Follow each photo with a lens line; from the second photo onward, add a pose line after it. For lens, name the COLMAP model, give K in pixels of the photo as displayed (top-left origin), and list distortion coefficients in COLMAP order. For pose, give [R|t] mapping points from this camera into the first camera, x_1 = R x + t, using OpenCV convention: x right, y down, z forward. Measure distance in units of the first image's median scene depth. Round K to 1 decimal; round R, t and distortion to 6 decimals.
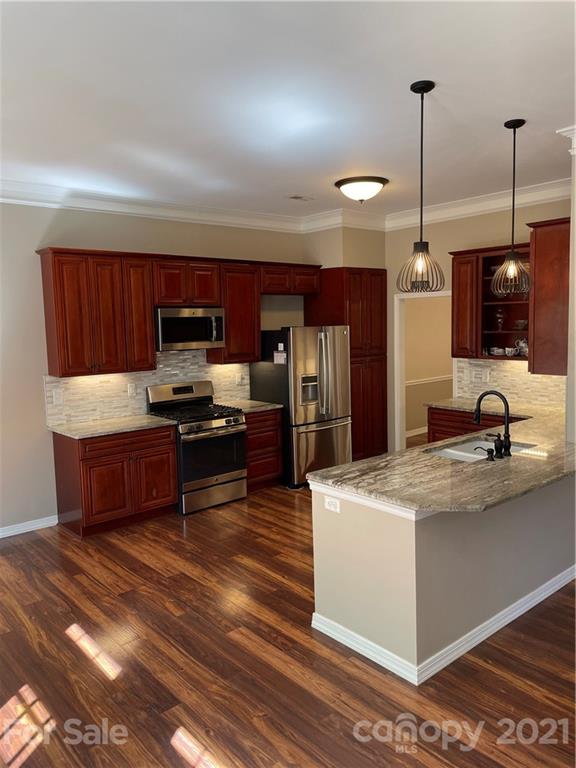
lens RADIAL K [[579.1, 0, 290.4], [0, 579.1, 377.1], [0, 0, 1]] dist [0.098392, -0.128817]
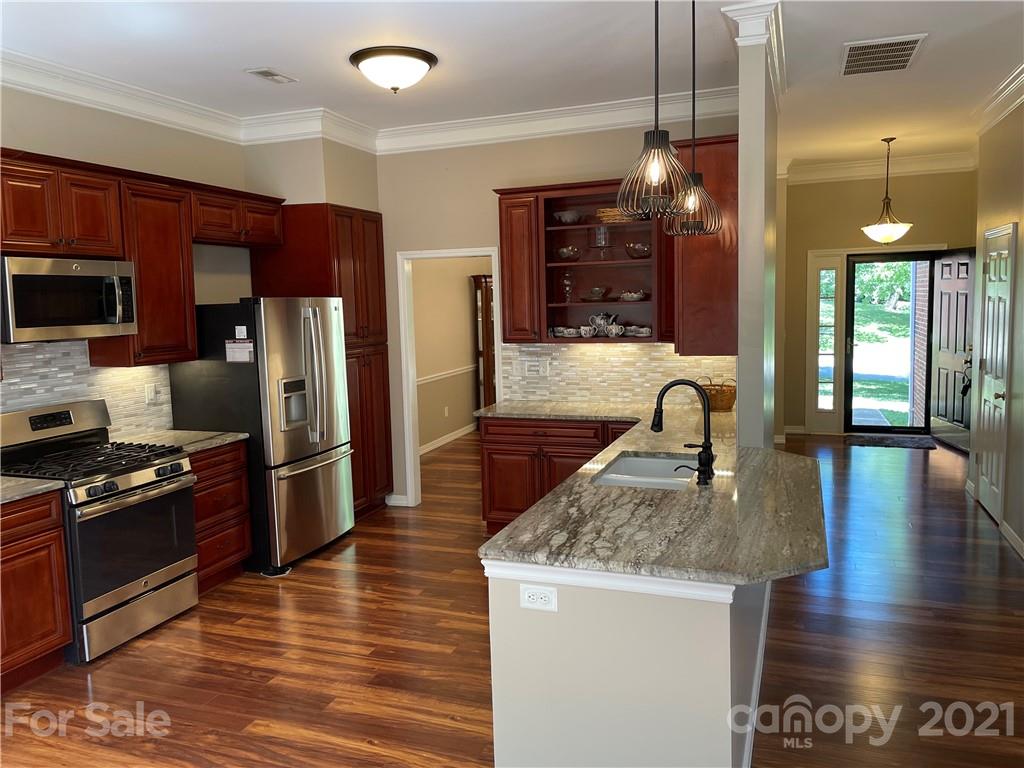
lens RADIAL K [[772.1, 0, 508.3], [0, 772.1, 377.1], [0, 0, 1]] dist [0.098392, -0.128817]
pose [[0.877986, -0.049142, 0.476158, -0.177039], [0.054135, 0.998528, 0.003234, 0.004690], [-0.475616, 0.022937, 0.879354, 0.221306]]
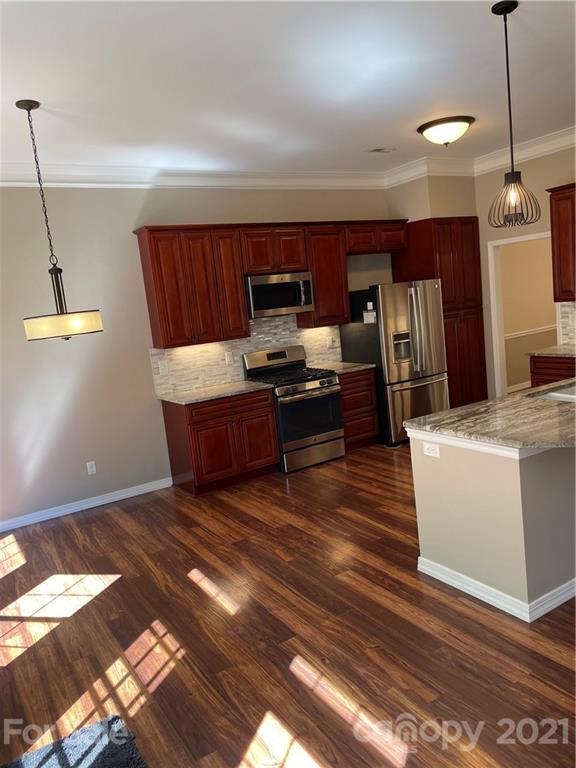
lens RADIAL K [[579.1, 0, 290.6], [0, 579.1, 379.8], [0, 0, 1]] dist [0.098392, -0.128817]
pose [[0.985632, -0.058666, -0.158394, -0.000572], [0.066708, 0.996715, 0.045936, 0.022002], [0.155179, -0.055842, 0.986307, -0.012884]]
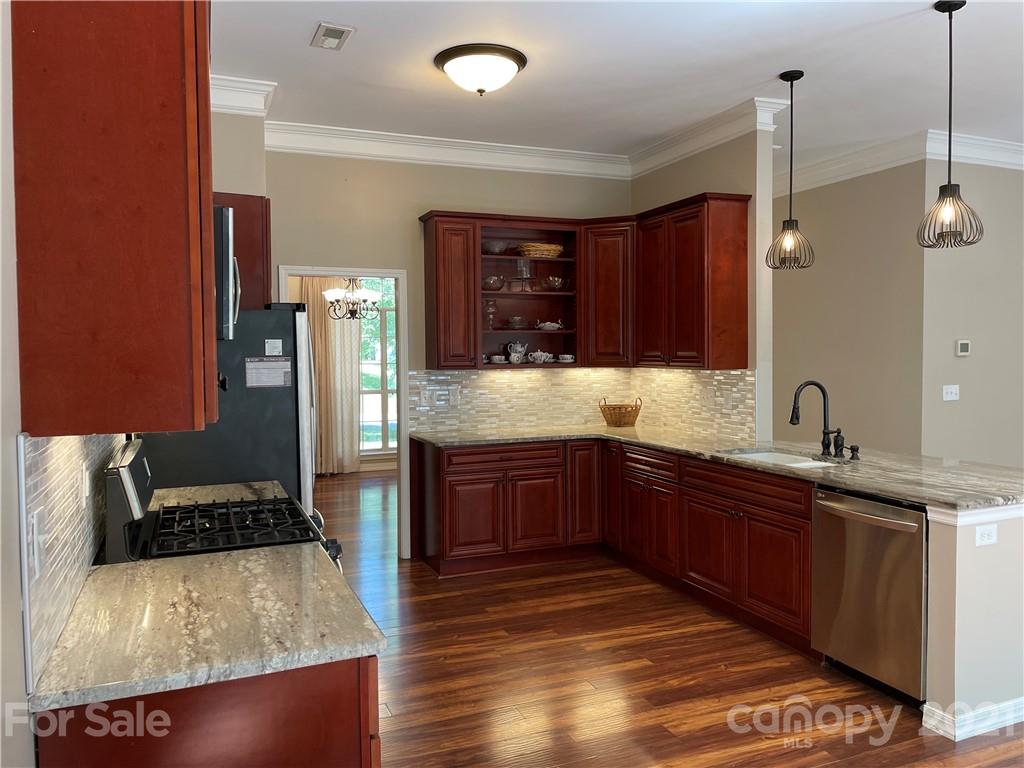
lens RADIAL K [[772.1, 0, 511.7], [0, 772.1, 375.0], [0, 0, 1]] dist [0.098392, -0.128817]
pose [[0.316639, -0.010503, 0.948488, -0.596656], [0.095671, 0.995193, -0.020919, -0.001846], [-0.943709, 0.097367, 0.316122, 0.738233]]
